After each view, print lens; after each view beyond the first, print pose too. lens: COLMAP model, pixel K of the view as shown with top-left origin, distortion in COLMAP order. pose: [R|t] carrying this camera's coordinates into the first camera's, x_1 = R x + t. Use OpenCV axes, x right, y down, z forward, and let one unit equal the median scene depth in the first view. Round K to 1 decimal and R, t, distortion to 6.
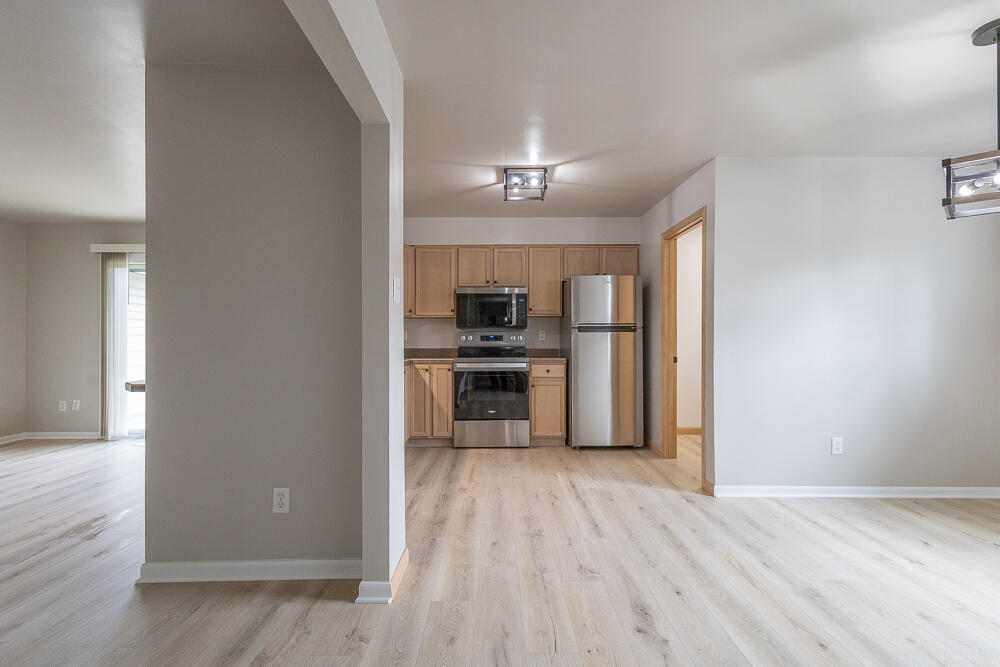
lens RADIAL K [[473.0, 0, 503.0], [0, 473.0, 337.3], [0, 0, 1]] dist [0.003100, -0.000019]
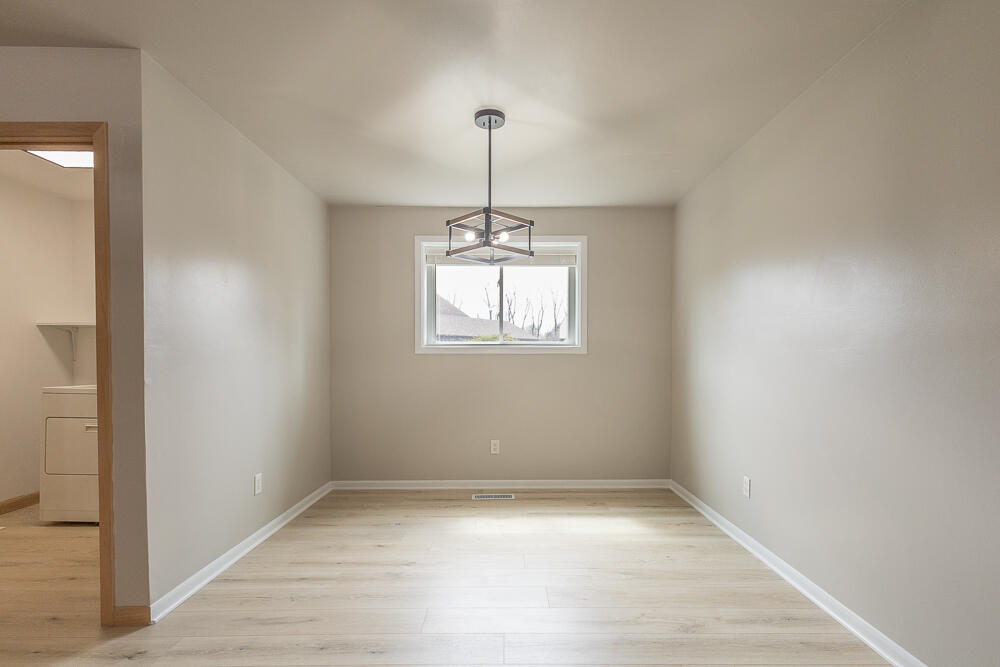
lens RADIAL K [[473.0, 0, 503.0], [0, 473.0, 337.3], [0, 0, 1]] dist [0.003100, -0.000019]
pose [[0.006674, 0.036336, 0.999317, -0.115521], [0.001771, 0.999338, -0.036349, -0.003361], [-0.999976, 0.002013, 0.006605, 0.382394]]
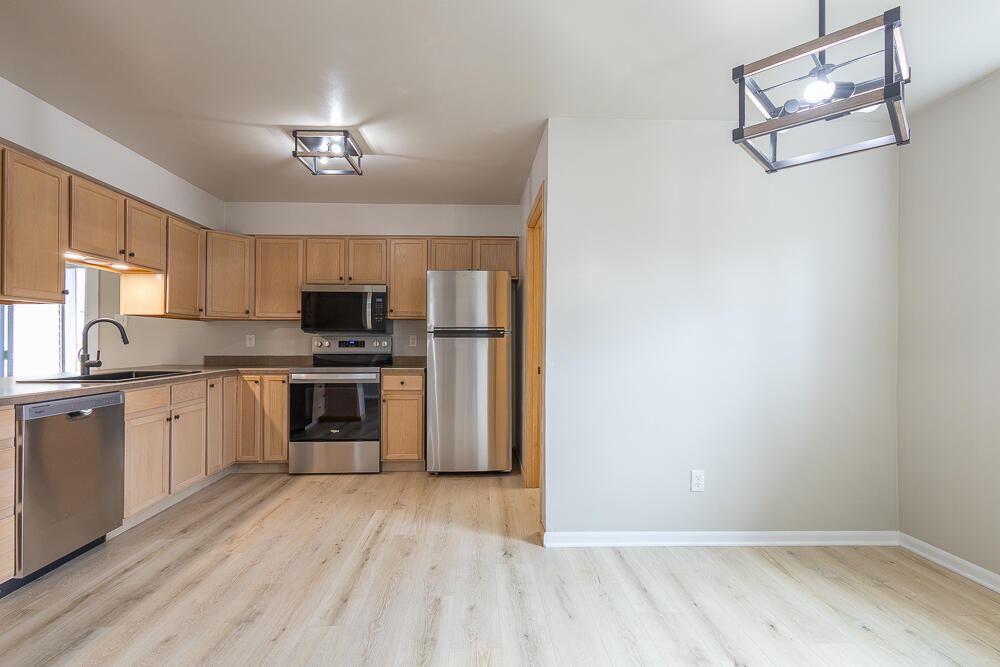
lens RADIAL K [[467.0, 0, 497.6], [0, 467.0, 337.7], [0, 0, 1]] dist [0.003896, -0.000132]
pose [[0.999441, 0.002437, 0.033339, 0.238256], [-0.002098, 0.999946, -0.010200, -0.001717], [-0.033362, 0.010124, 0.999392, 0.155217]]
